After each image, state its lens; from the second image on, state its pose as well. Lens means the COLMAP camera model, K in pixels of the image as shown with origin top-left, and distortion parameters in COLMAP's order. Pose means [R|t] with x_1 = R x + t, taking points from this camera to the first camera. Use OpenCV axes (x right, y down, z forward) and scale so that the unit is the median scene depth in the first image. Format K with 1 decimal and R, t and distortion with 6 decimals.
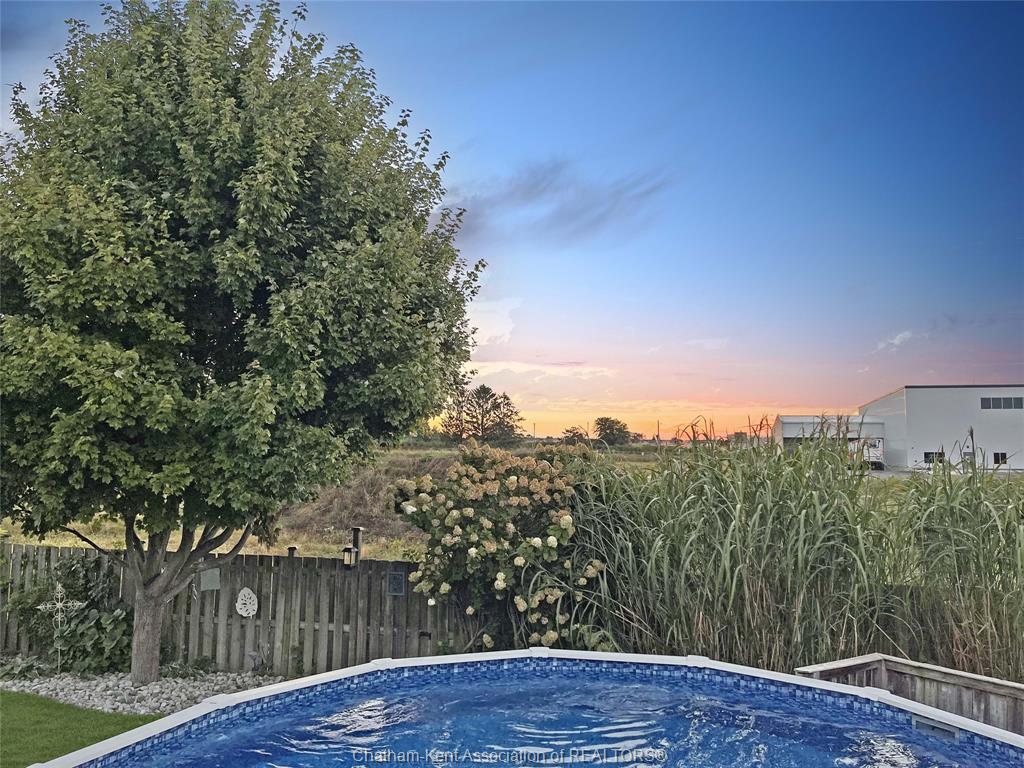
lens RADIAL K [[745.2, 0, 512.0], [0, 745.2, 384.0], [0, 0, 1]] dist [0.059123, -0.001188]
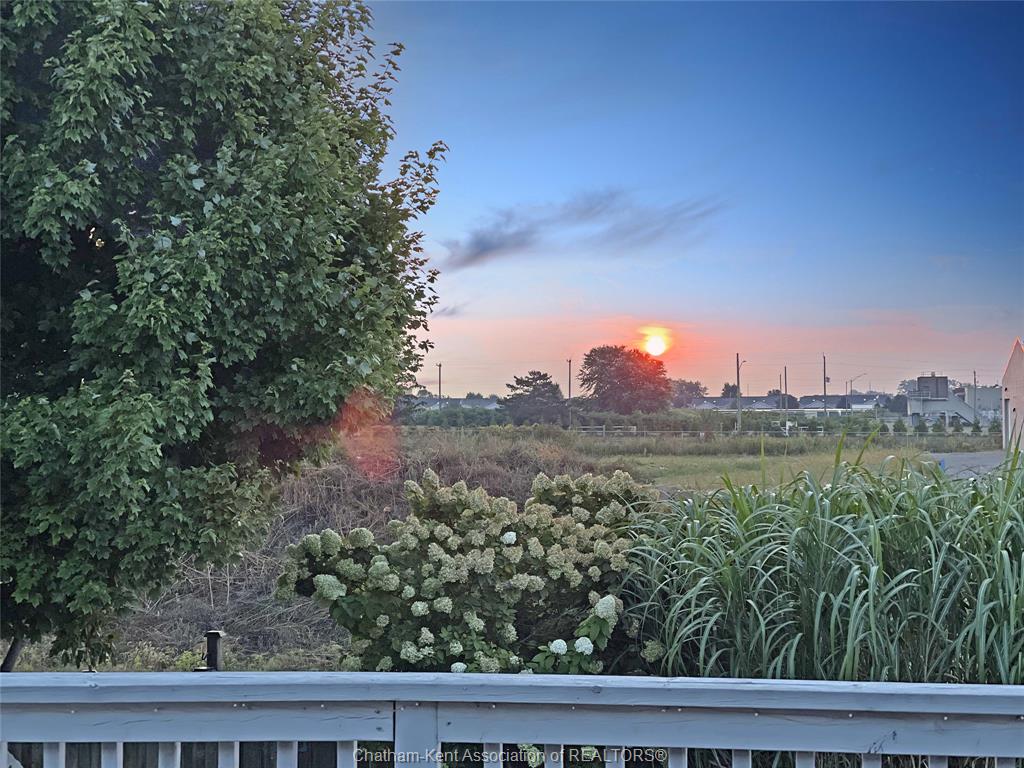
lens RADIAL K [[1893.9, 0, 512.0], [0, 1893.9, 384.0], [0, 0, 1]] dist [0.000376, -0.087041]
pose [[0.997080, -0.018903, 0.073987, -0.109585], [0.014096, 0.997788, 0.064963, -0.092038], [-0.075052, -0.063730, 0.995141, -0.446524]]
